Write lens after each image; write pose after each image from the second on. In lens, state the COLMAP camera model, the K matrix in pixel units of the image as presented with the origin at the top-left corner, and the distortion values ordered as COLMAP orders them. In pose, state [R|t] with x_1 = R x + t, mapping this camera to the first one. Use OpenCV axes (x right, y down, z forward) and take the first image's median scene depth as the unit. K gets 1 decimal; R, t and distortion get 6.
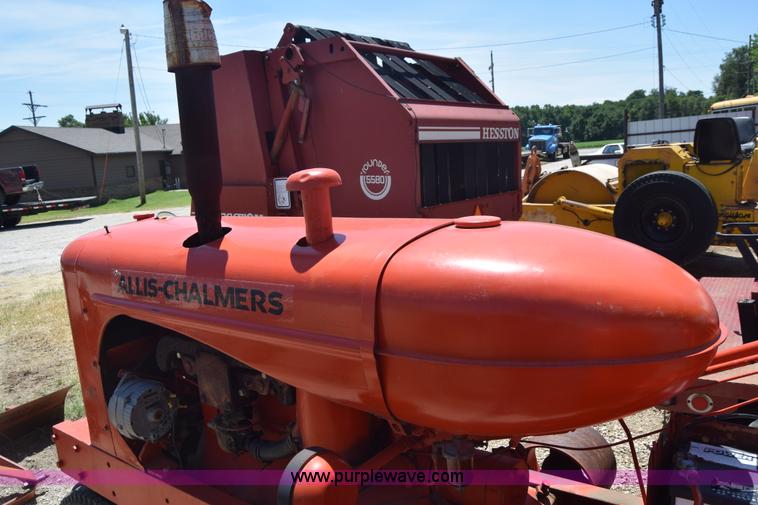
lens RADIAL K [[595.3, 0, 377.1], [0, 595.3, 252.0], [0, 0, 1]] dist [-0.094072, 0.034208]
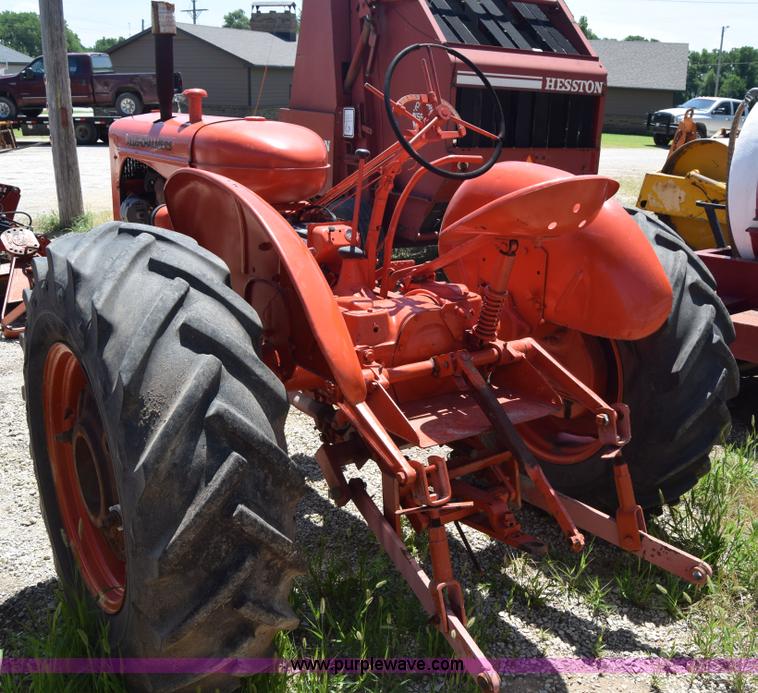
lens RADIAL K [[829.3, 0, 408.0], [0, 829.3, 360.5], [0, 0, 1]] dist [-0.083372, 0.000000]
pose [[0.954000, 0.178116, -0.241163, 0.371583], [-0.139506, 0.975730, 0.168784, 0.053283], [0.265373, -0.127377, 0.955695, -0.436011]]
